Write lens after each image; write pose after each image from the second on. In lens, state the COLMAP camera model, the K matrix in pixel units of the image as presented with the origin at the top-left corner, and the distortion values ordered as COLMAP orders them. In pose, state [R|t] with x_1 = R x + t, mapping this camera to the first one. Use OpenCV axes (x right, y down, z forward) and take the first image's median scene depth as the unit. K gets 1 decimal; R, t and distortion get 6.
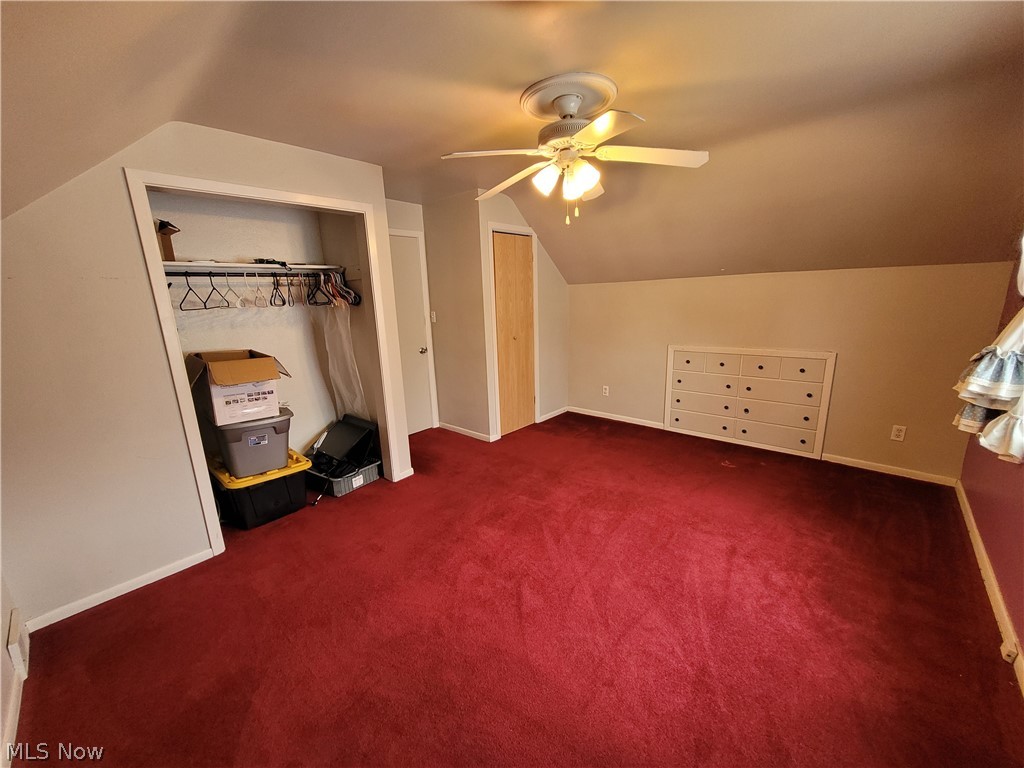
lens RADIAL K [[393.6, 0, 512.0], [0, 393.6, 384.0], [0, 0, 1]] dist [0.000206, 0.000008]
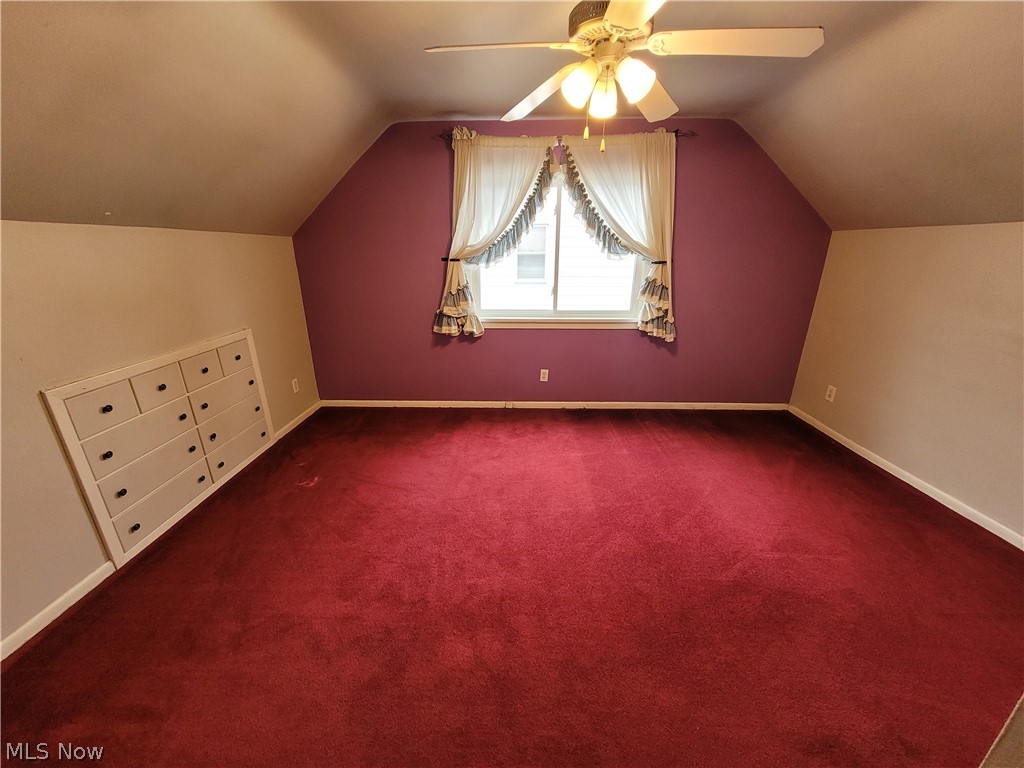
lens RADIAL K [[393.6, 0, 512.0], [0, 393.6, 384.0], [0, 0, 1]] dist [0.000206, 0.000008]
pose [[-0.650959, -0.212438, 0.728782, -0.247155], [0.189174, 0.884357, 0.426761, -0.232355], [-0.735164, 0.415671, -0.535492, 1.068099]]
